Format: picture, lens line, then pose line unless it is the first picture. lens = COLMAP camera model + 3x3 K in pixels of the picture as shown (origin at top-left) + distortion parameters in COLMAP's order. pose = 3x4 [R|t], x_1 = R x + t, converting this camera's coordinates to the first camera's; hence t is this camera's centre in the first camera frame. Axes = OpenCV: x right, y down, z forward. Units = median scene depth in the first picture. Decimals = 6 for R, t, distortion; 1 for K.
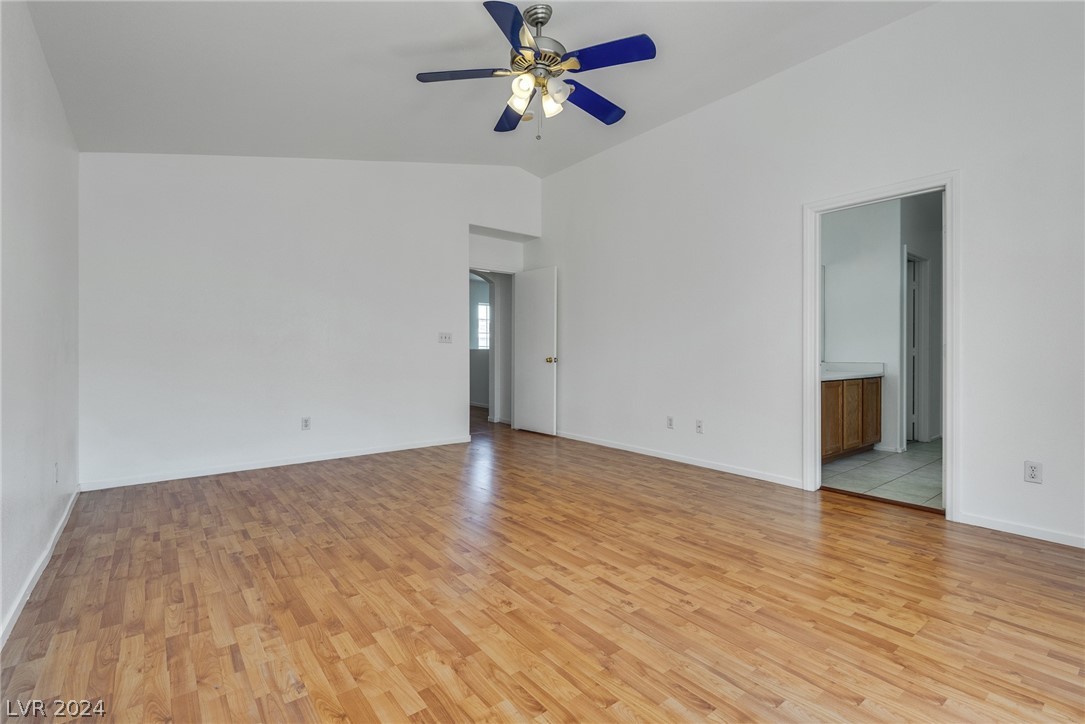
lens RADIAL K [[510.1, 0, 536.3], [0, 510.1, 354.4], [0, 0, 1]] dist [0.015204, -0.005423]
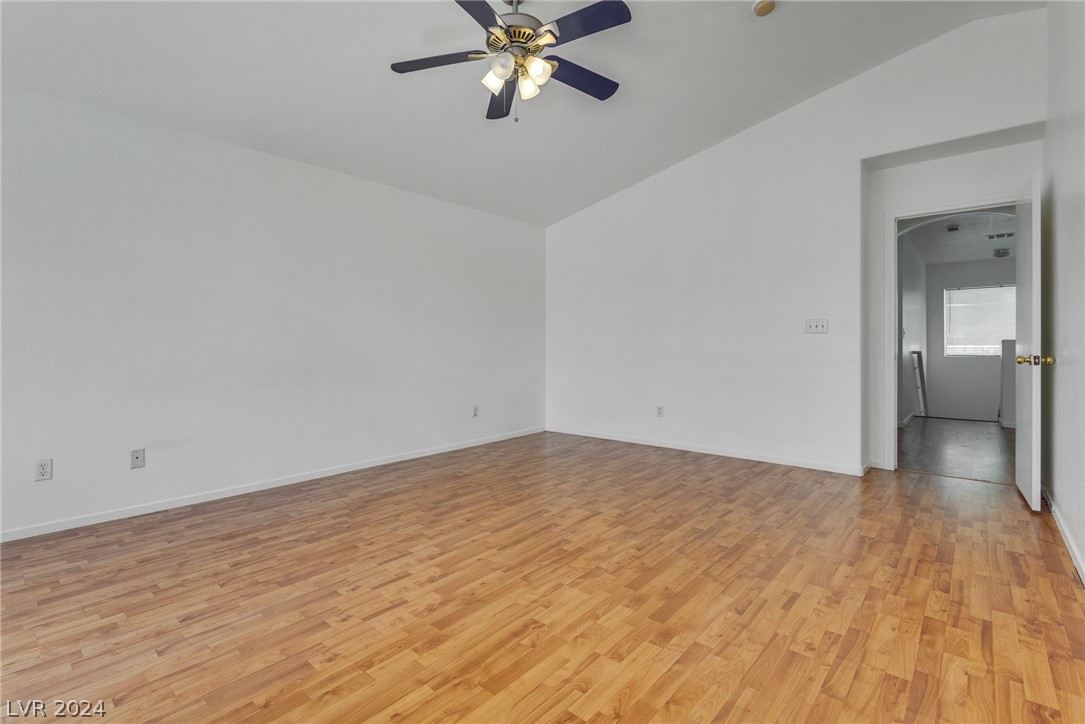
lens RADIAL K [[510.1, 0, 542.7], [0, 510.1, 362.5], [0, 0, 1]] dist [0.015204, -0.005423]
pose [[0.168673, 0.030823, -0.985190, 1.059338], [-0.000099, 0.999511, 0.031254, -0.009997], [0.985672, -0.005174, 0.168593, 1.008530]]
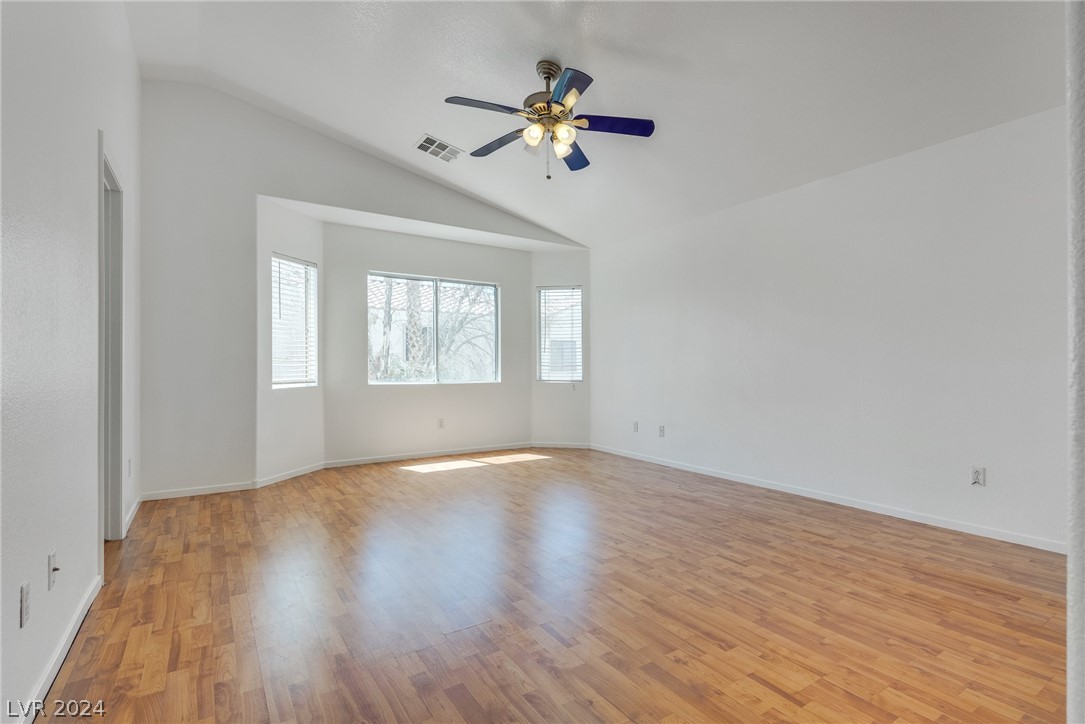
lens RADIAL K [[510.1, 0, 552.2], [0, 510.1, 357.1], [0, 0, 1]] dist [0.015204, -0.005423]
pose [[-0.994851, -0.000800, 0.101346, -0.129817], [-0.001884, 0.999942, -0.010601, -0.015851], [-0.101332, -0.010737, -0.994795, 2.405171]]
